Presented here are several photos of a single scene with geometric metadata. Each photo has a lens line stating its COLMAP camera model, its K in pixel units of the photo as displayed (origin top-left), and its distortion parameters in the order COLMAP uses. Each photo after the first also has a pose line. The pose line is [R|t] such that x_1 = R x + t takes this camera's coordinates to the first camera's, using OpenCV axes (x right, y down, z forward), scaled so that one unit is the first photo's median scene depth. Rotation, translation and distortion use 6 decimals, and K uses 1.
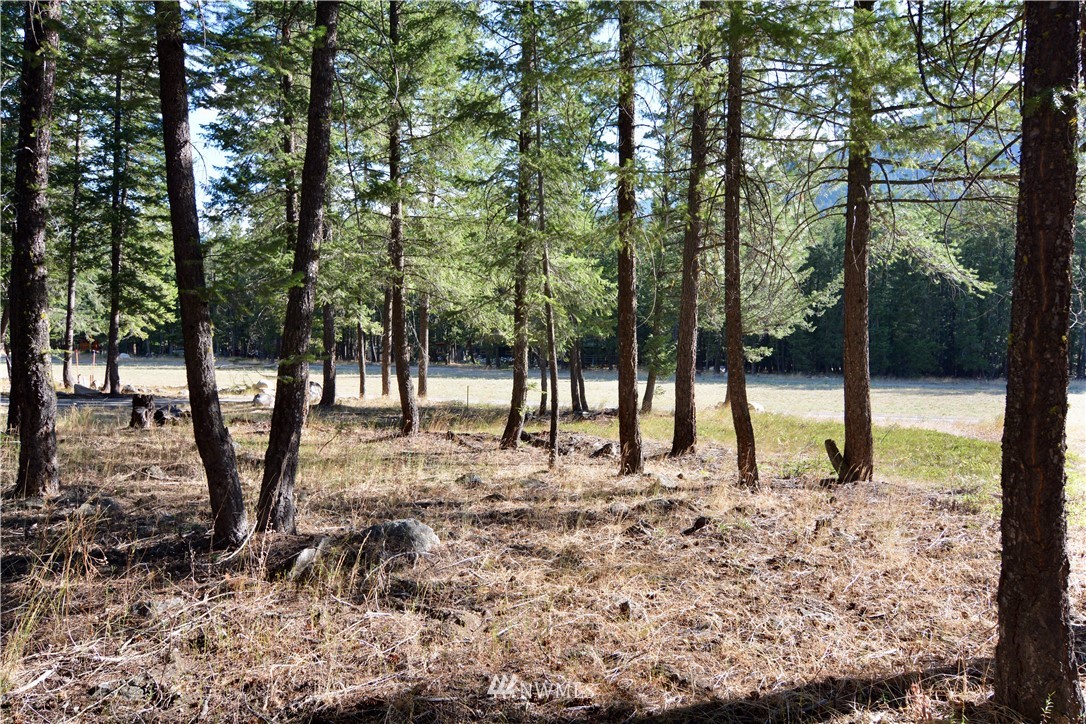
lens RADIAL K [[753.8, 0, 545.0], [0, 753.8, 362.7], [0, 0, 1]] dist [0.000175, -0.000186]
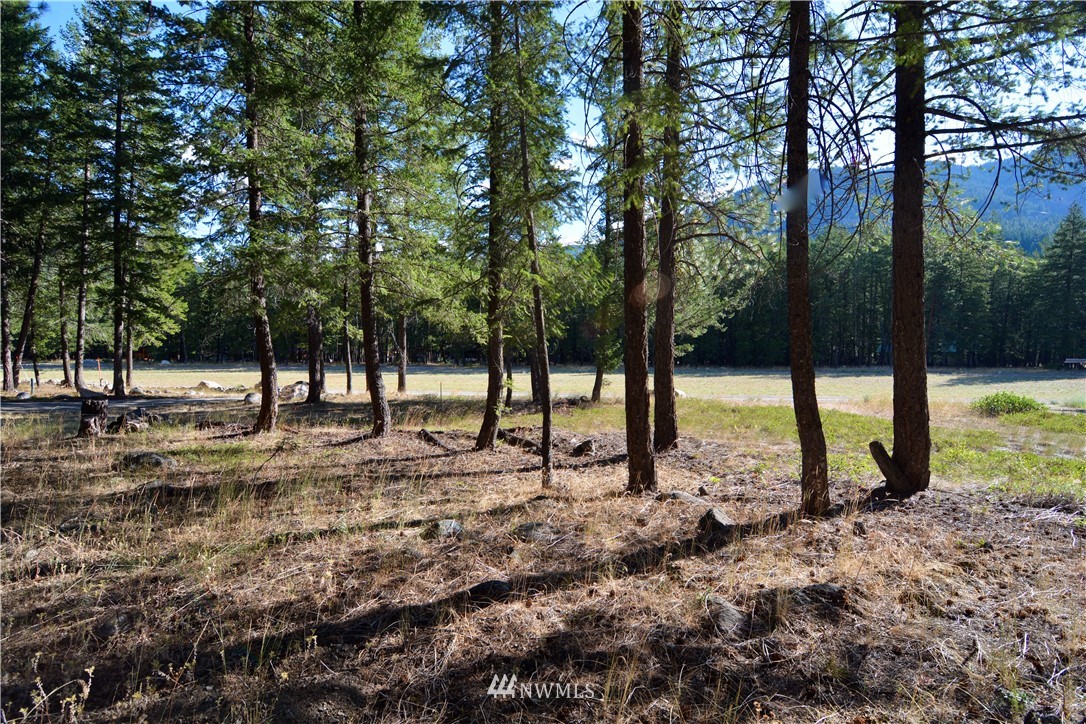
lens RADIAL K [[504.4, 0, 537.2], [0, 504.4, 361.8], [0, 0, 1]] dist [0.000290, 0.000083]
pose [[0.996095, -0.019324, 0.086152, -0.024343], [0.019345, 0.999813, 0.000585, 0.003090], [-0.086147, 0.001084, 0.996282, 0.247114]]
